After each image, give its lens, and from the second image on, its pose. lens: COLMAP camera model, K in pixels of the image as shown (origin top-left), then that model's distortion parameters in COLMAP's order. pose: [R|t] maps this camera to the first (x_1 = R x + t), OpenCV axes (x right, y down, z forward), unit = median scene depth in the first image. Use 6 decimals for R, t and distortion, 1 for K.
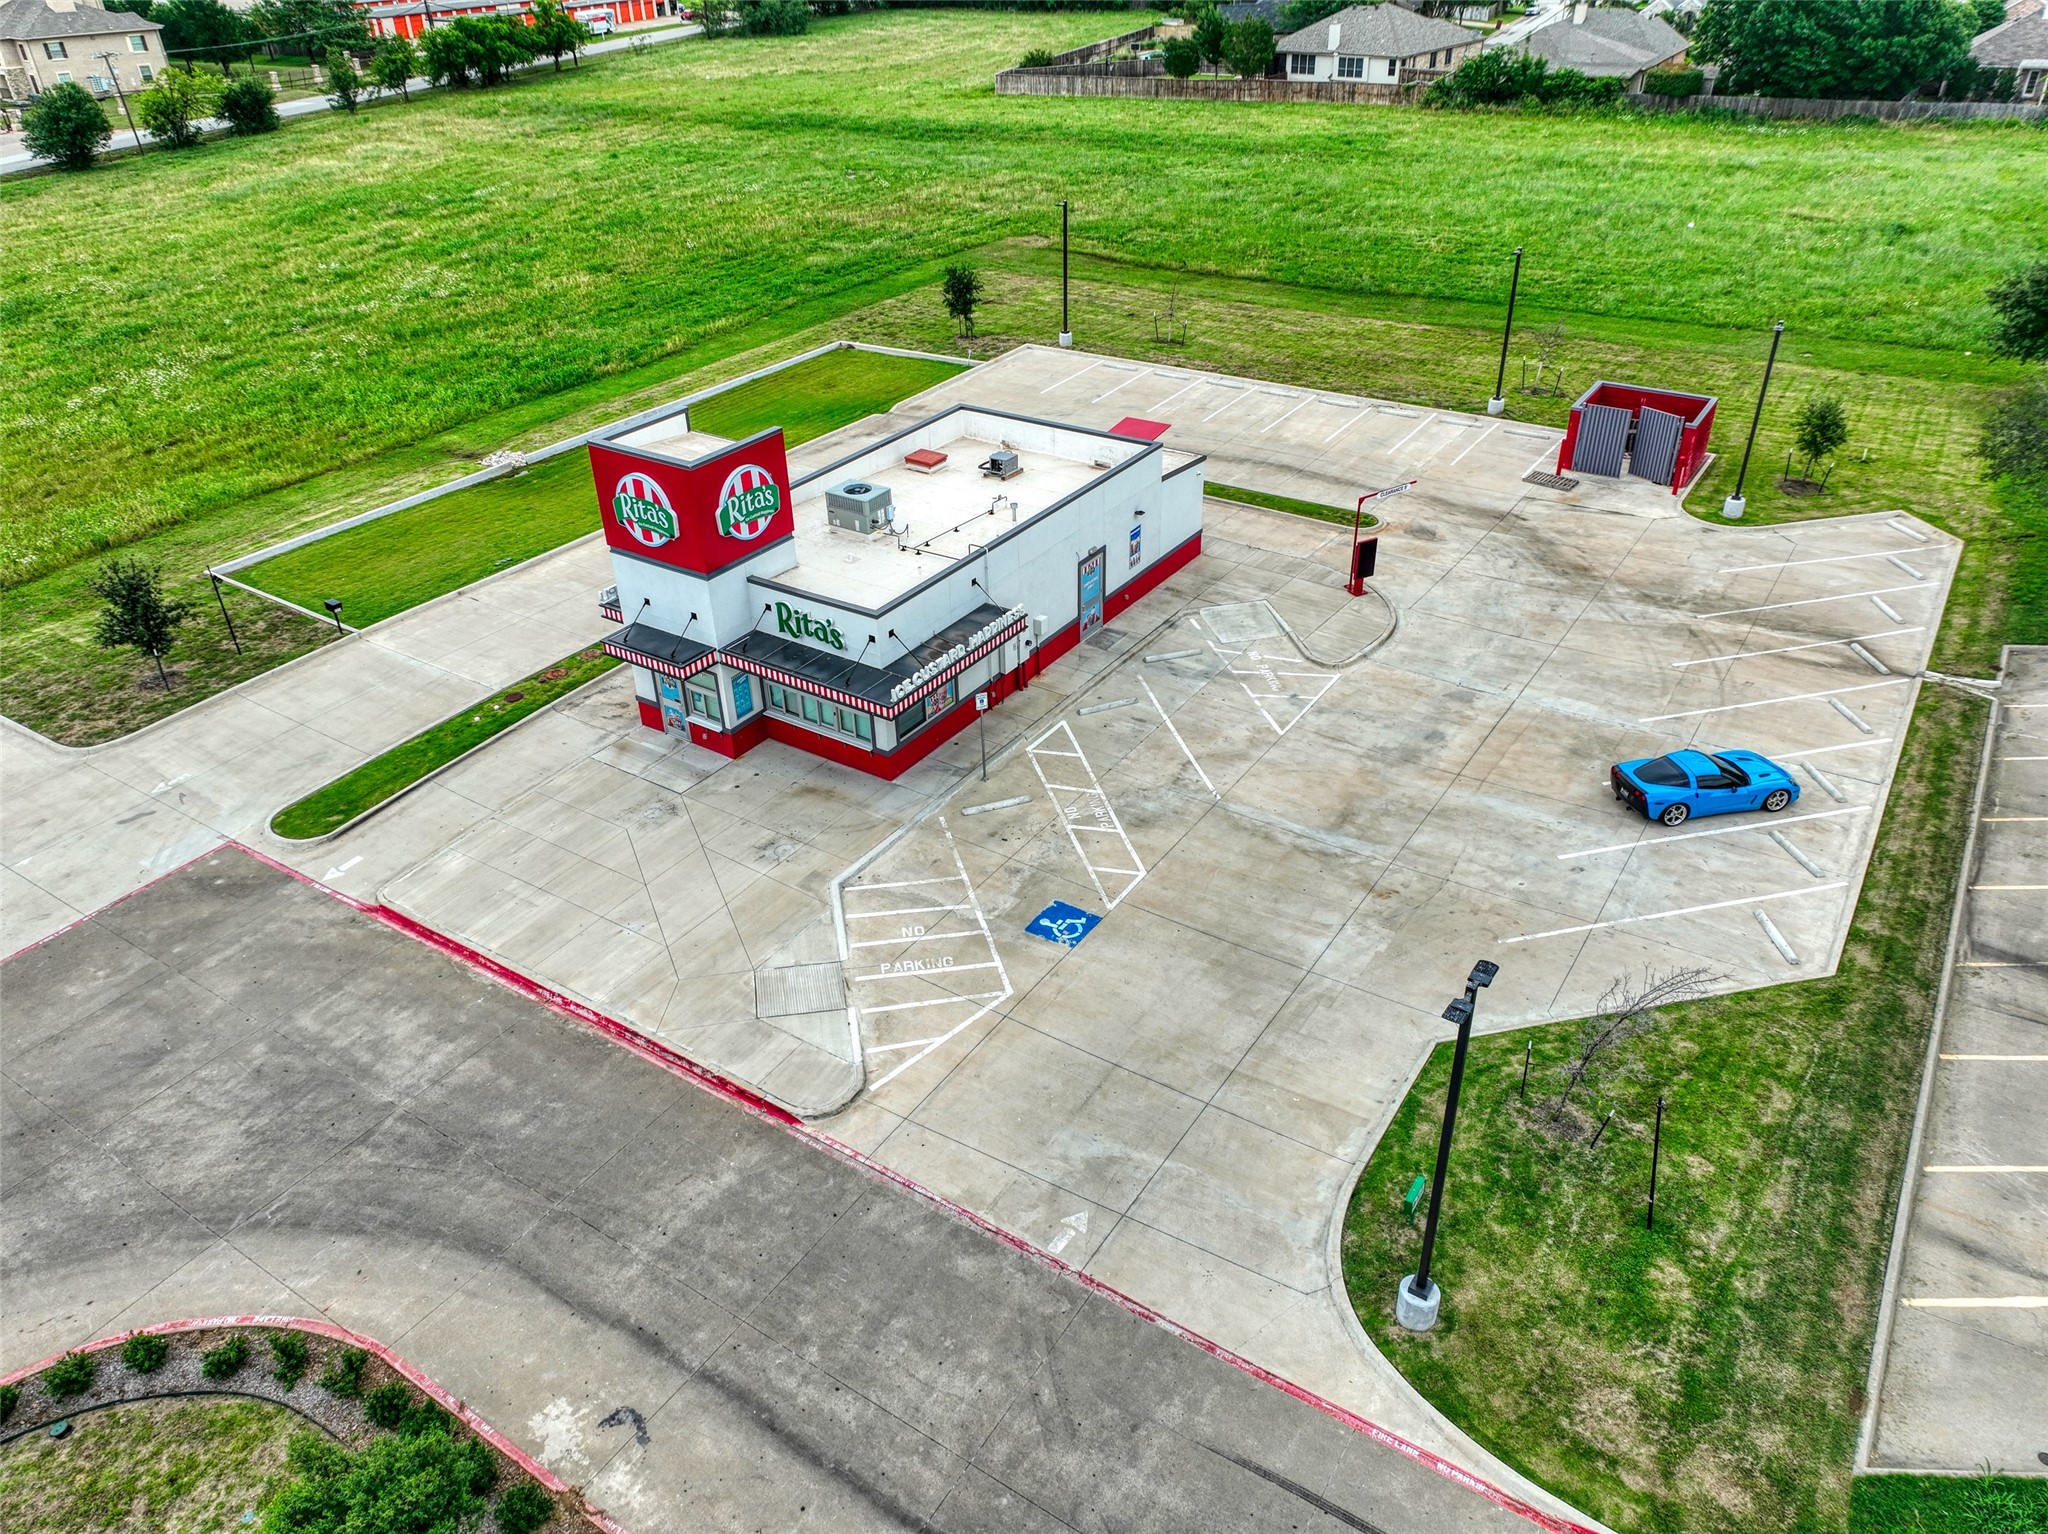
lens RADIAL K [[1426.6, 0, 1024.0], [0, 1426.6, 767.0], [0, 0, 1]] dist [0.002676, 0.013013]
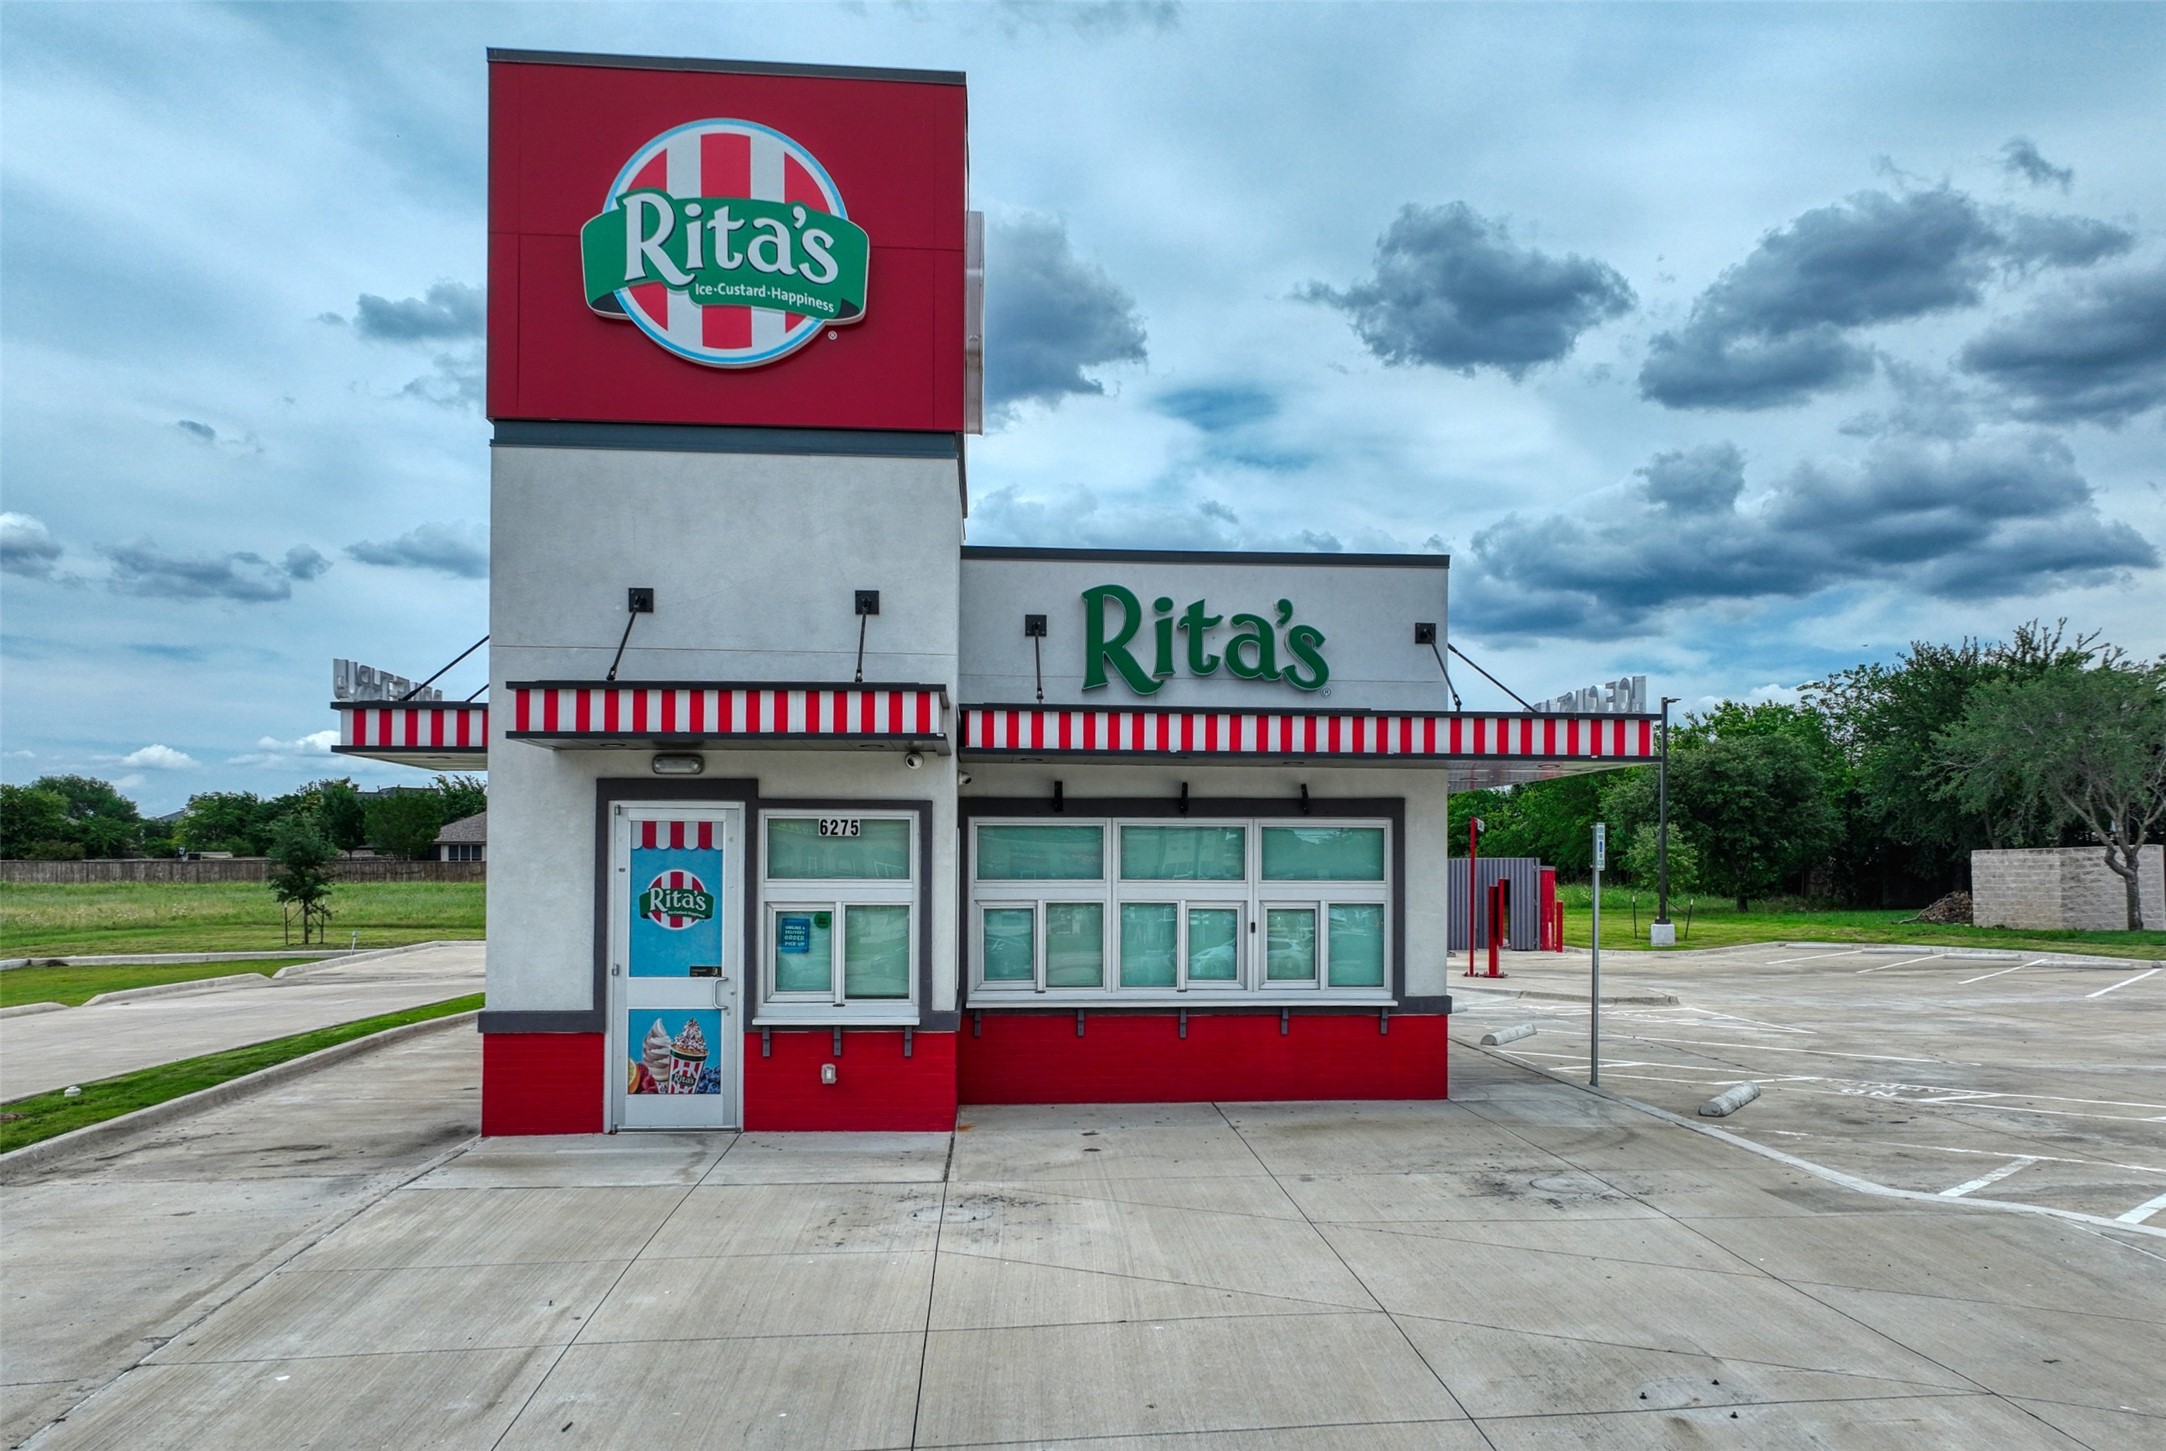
lens RADIAL K [[1663.4, 0, 1137.9], [0, 1663.4, 849.2], [0, 0, 1]] dist [0.002013, 0.002040]
pose [[0.775556, 0.033125, 0.630409, -0.381743], [0.314757, 0.845346, -0.431646, 0.101749], [-0.547212, 0.533191, 0.645187, 0.721281]]
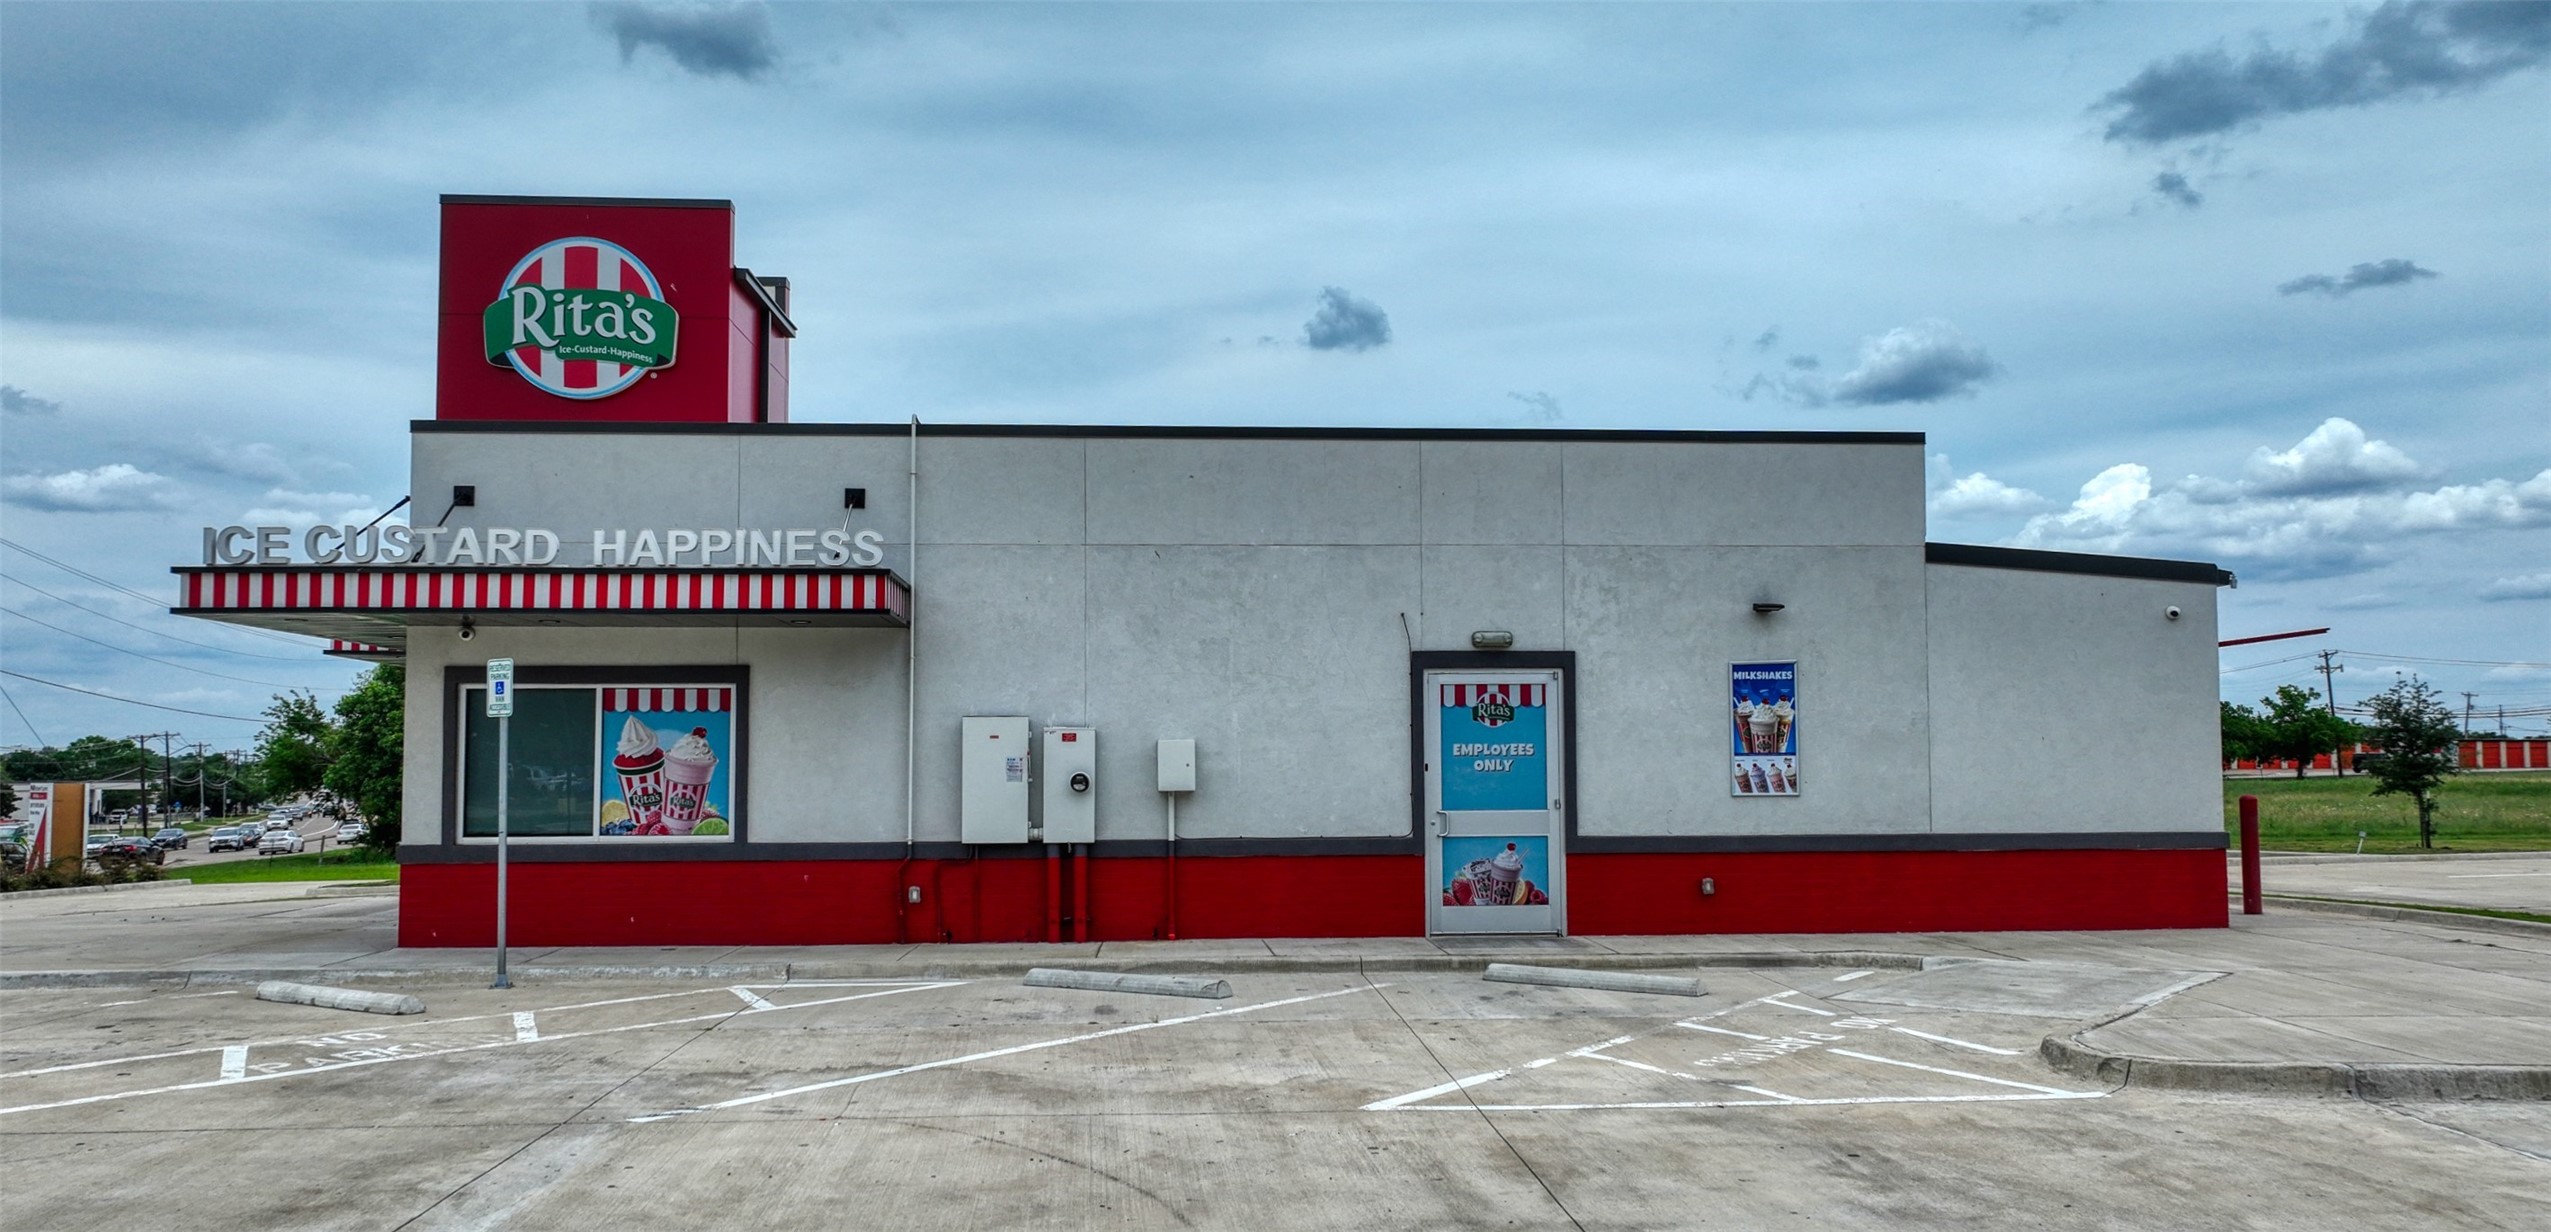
lens RADIAL K [[1845.9, 0, 1269.6], [0, 1845.9, 670.3], [0, 0, 1]] dist [0.008021, -0.000390]
pose [[0.612842, -0.022654, -0.789881, 0.373497], [-0.427175, 0.831444, -0.355277, 0.022342], [0.664790, 0.555146, 0.499866, 0.839723]]
